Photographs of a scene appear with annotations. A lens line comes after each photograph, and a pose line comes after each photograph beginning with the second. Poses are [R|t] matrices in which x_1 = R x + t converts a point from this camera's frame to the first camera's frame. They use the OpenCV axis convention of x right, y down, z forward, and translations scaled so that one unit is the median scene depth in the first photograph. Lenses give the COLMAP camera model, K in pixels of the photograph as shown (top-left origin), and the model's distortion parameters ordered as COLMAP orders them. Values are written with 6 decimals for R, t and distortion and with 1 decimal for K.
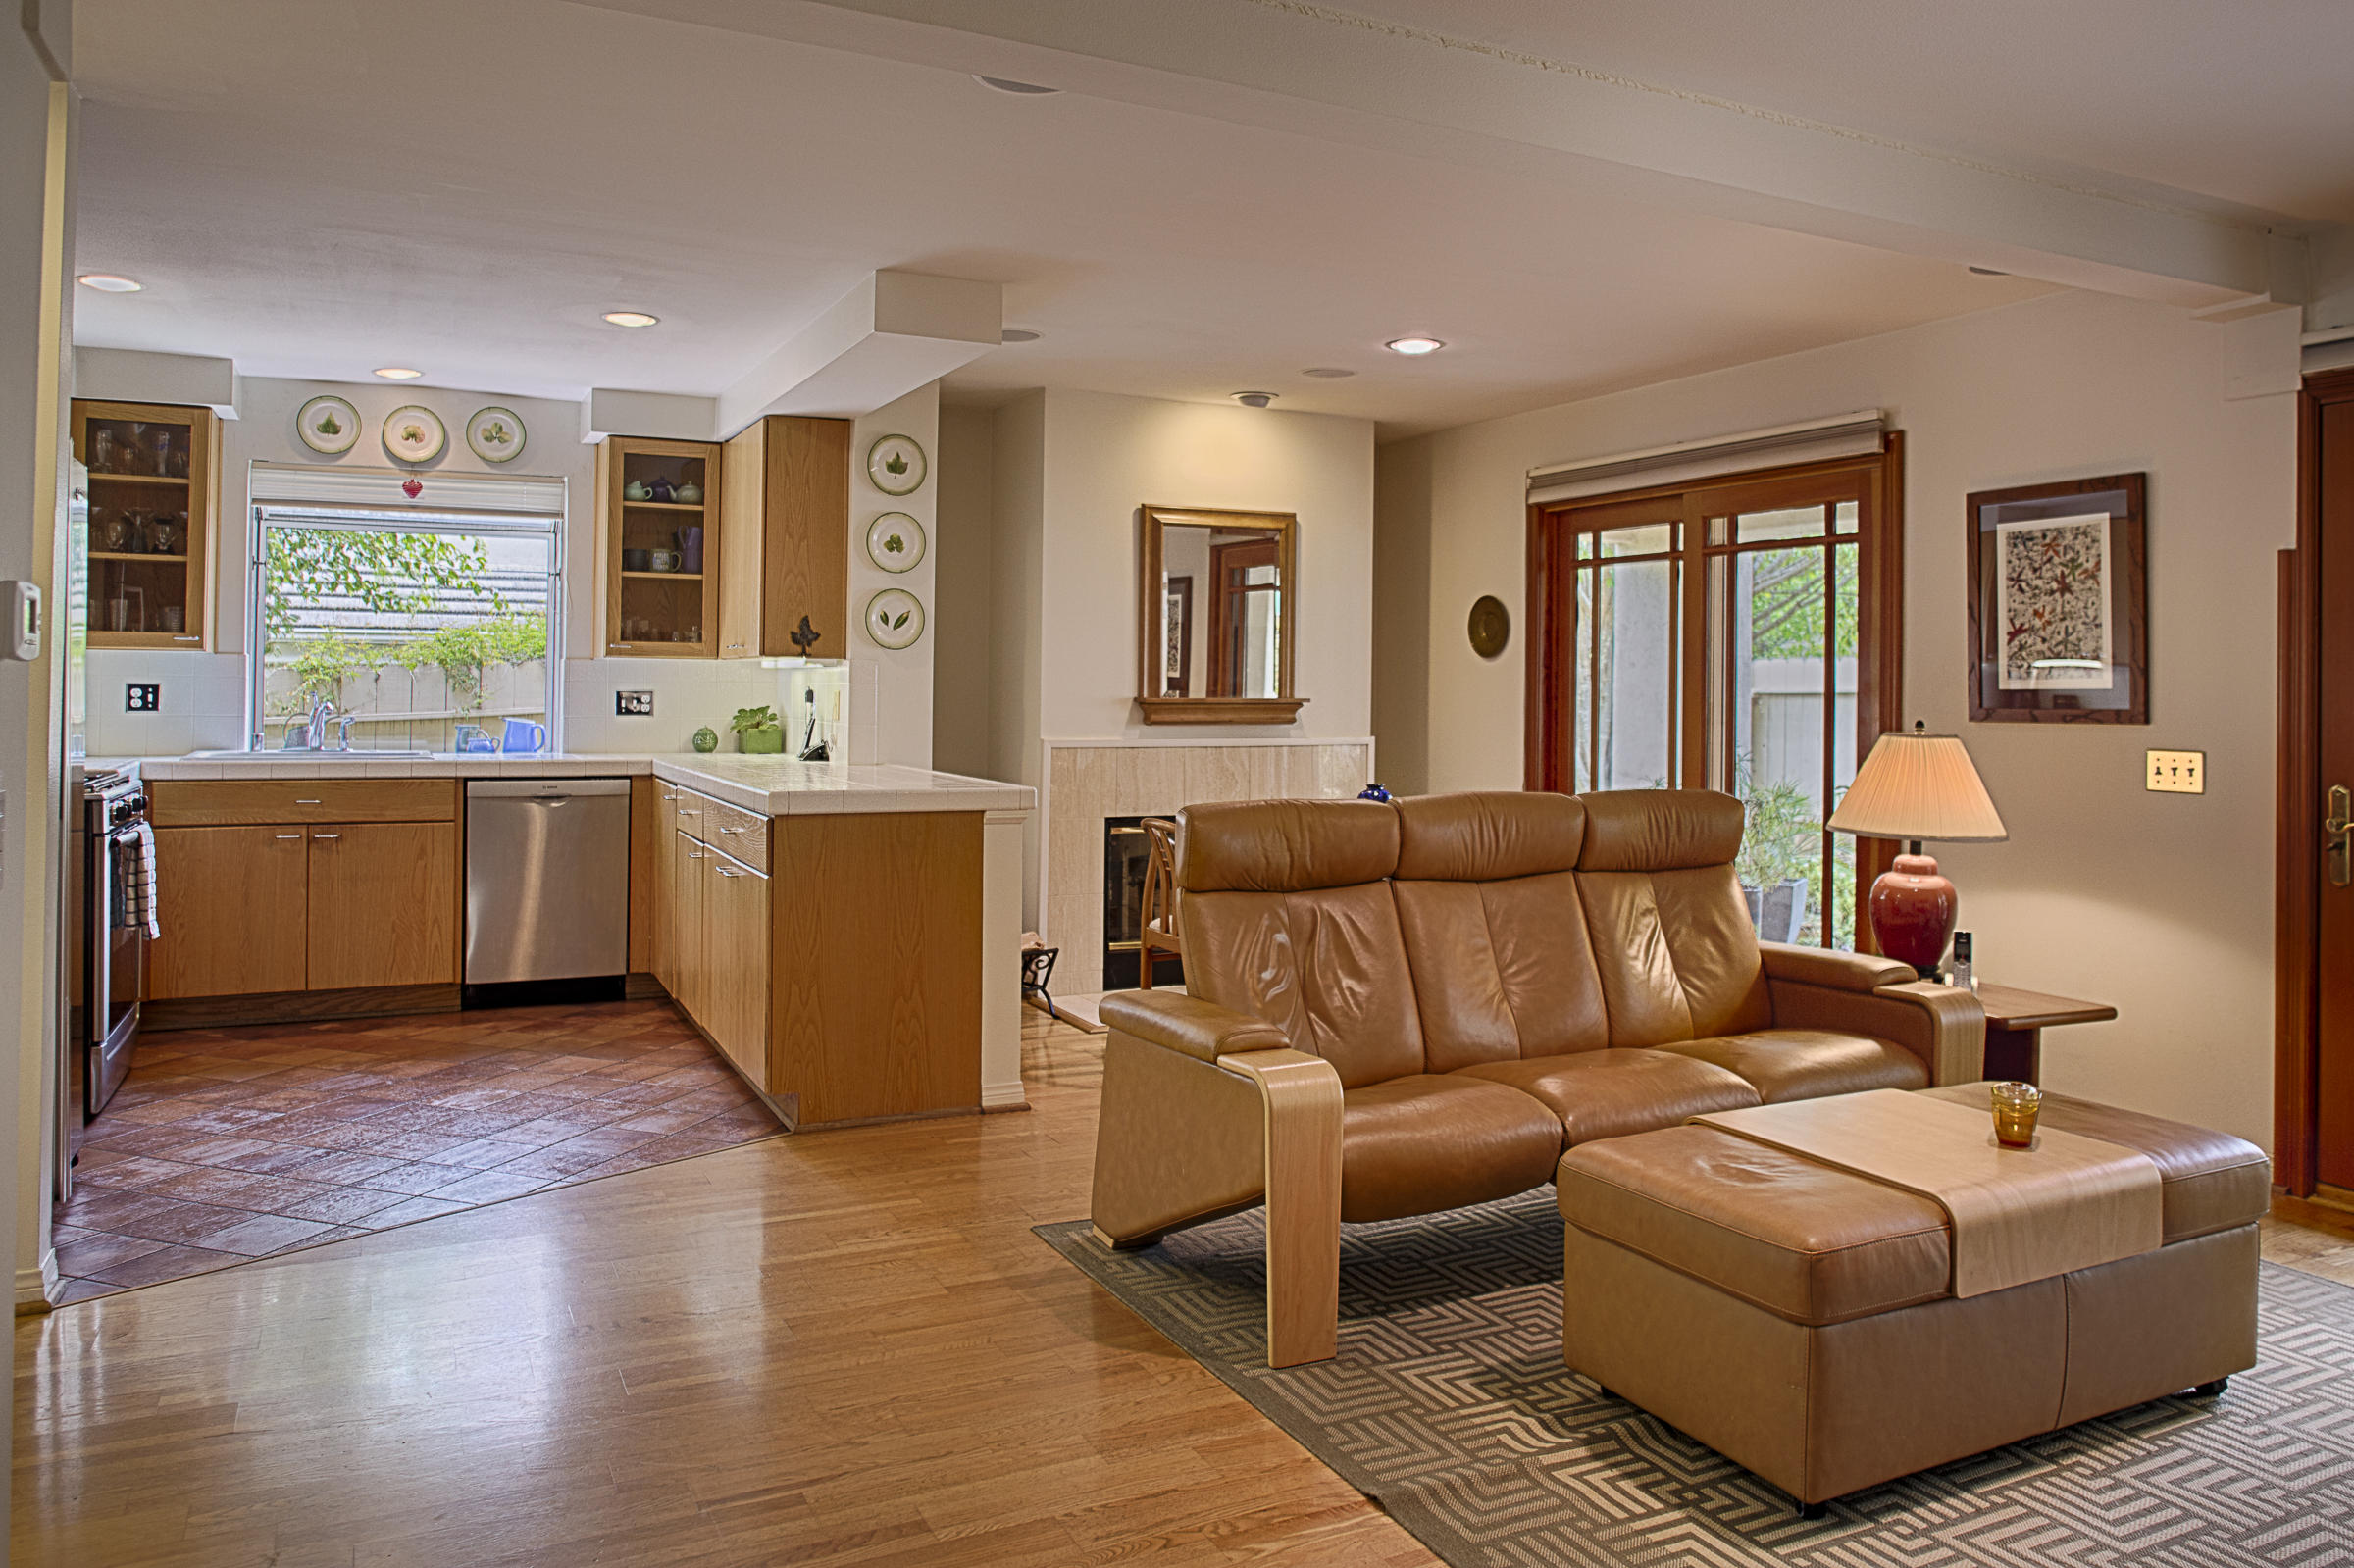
lens RADIAL K [[1595.8, 0, 1171.6], [0, 1595.8, 671.0], [0, 0, 1]] dist [-0.048977, 0.001492]
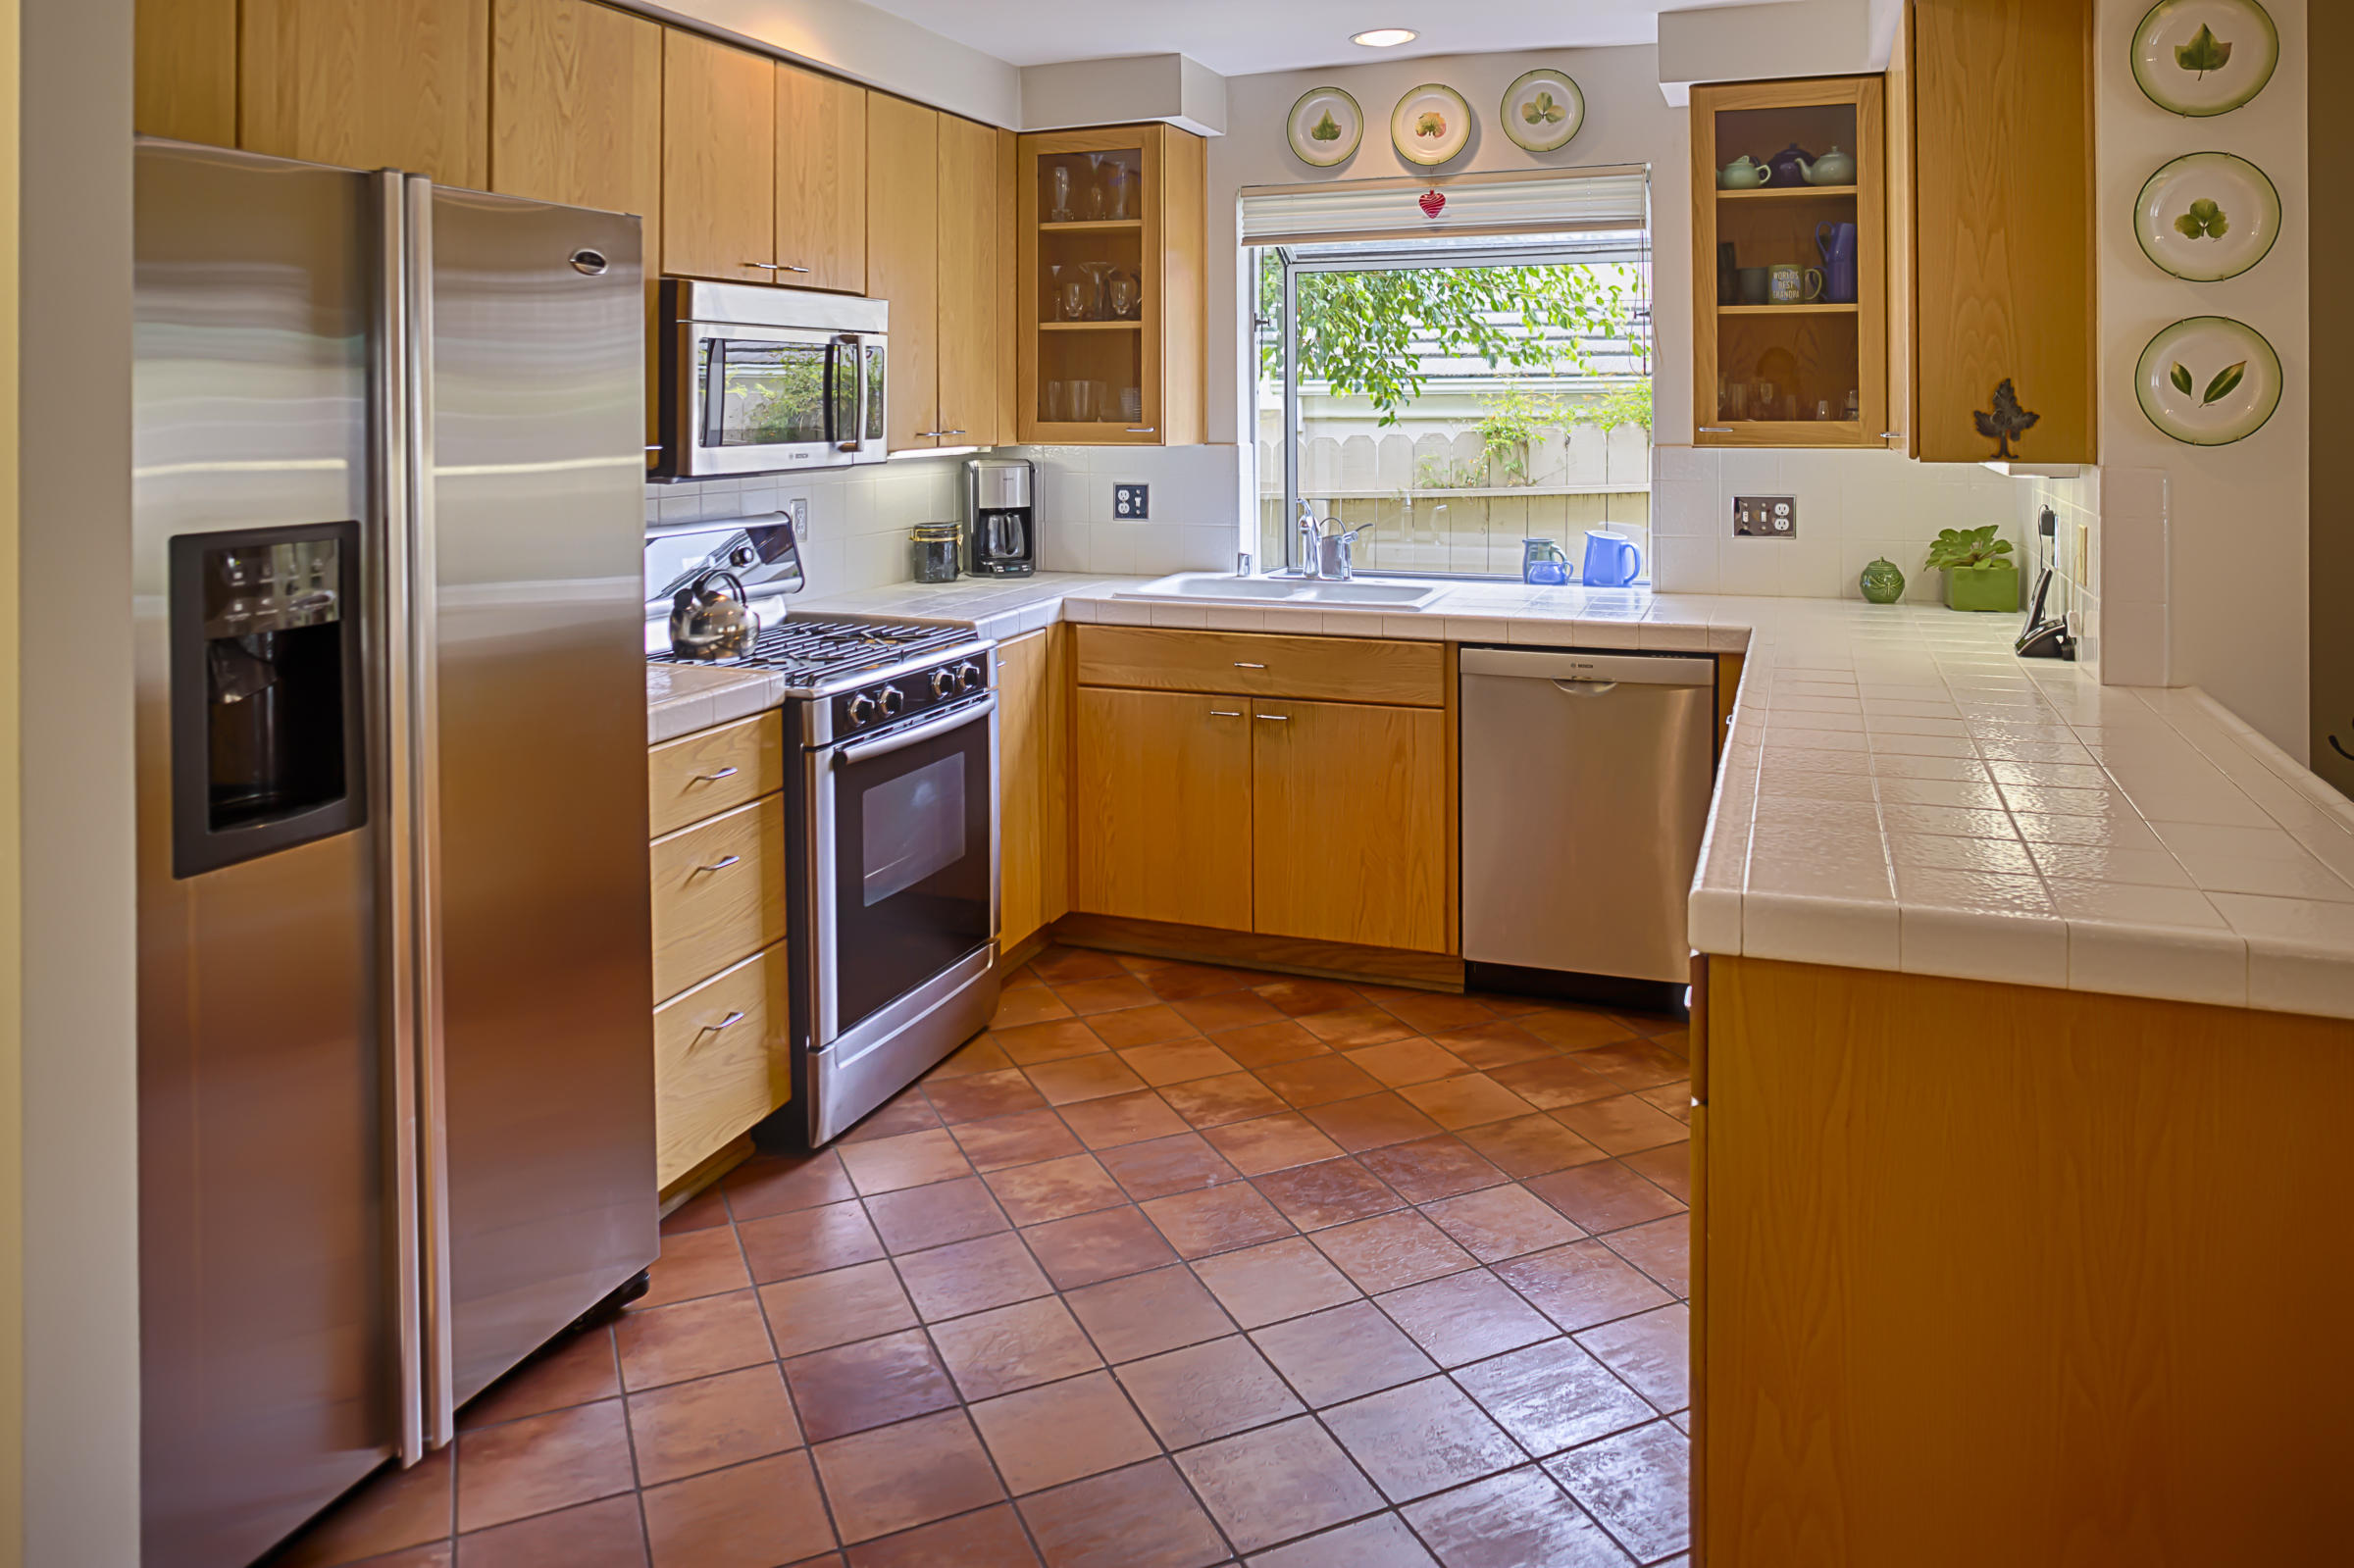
lens RADIAL K [[1631.8, 0, 1203.0], [0, 1631.8, 398.1], [0, 0, 1]] dist [-0.032623, 0.007344]
pose [[0.689048, -0.016077, -0.724537, -0.031930], [0.020201, 0.999792, -0.002973, -0.030295], [0.724434, -0.012588, 0.689229, 0.434168]]
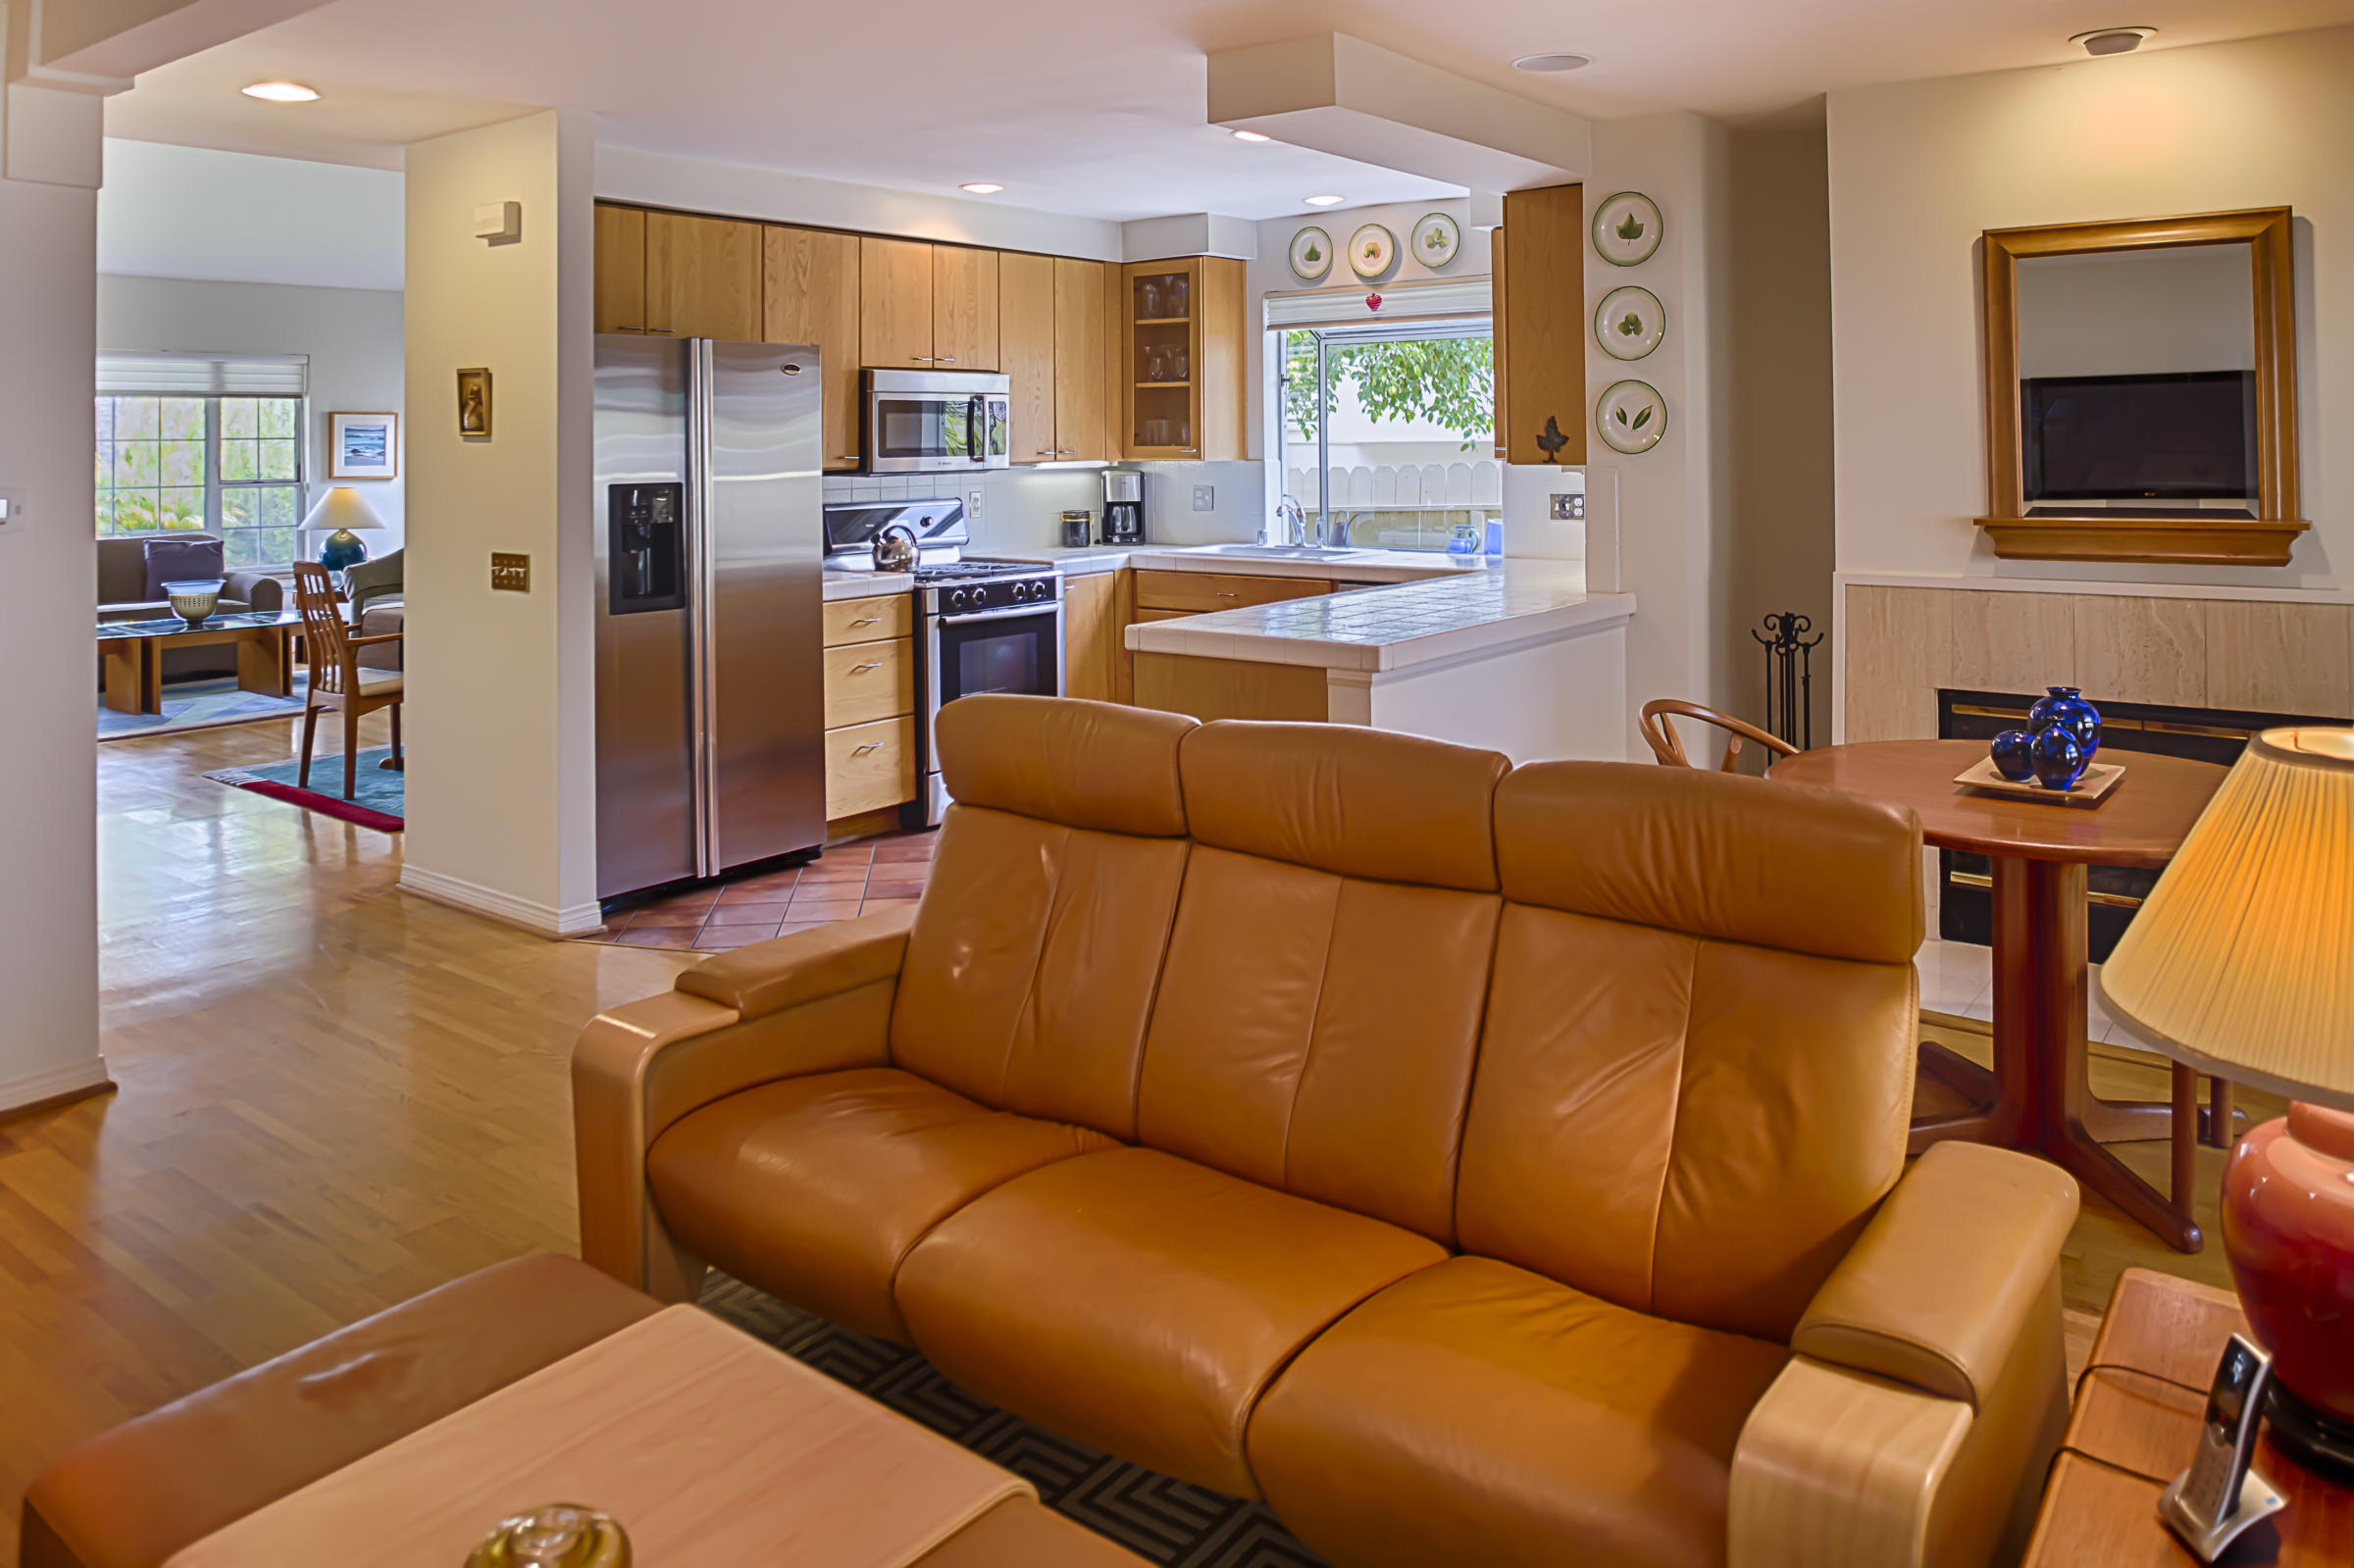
lens RADIAL K [[1631.8, 0, 1203.0], [0, 1631.8, 398.1], [0, 0, 1]] dist [-0.032623, 0.007344]
pose [[0.461406, -0.037672, -0.886389, 0.439726], [0.023676, 0.999265, -0.030145, -0.021014], [0.886873, -0.007077, 0.461959, 0.394357]]
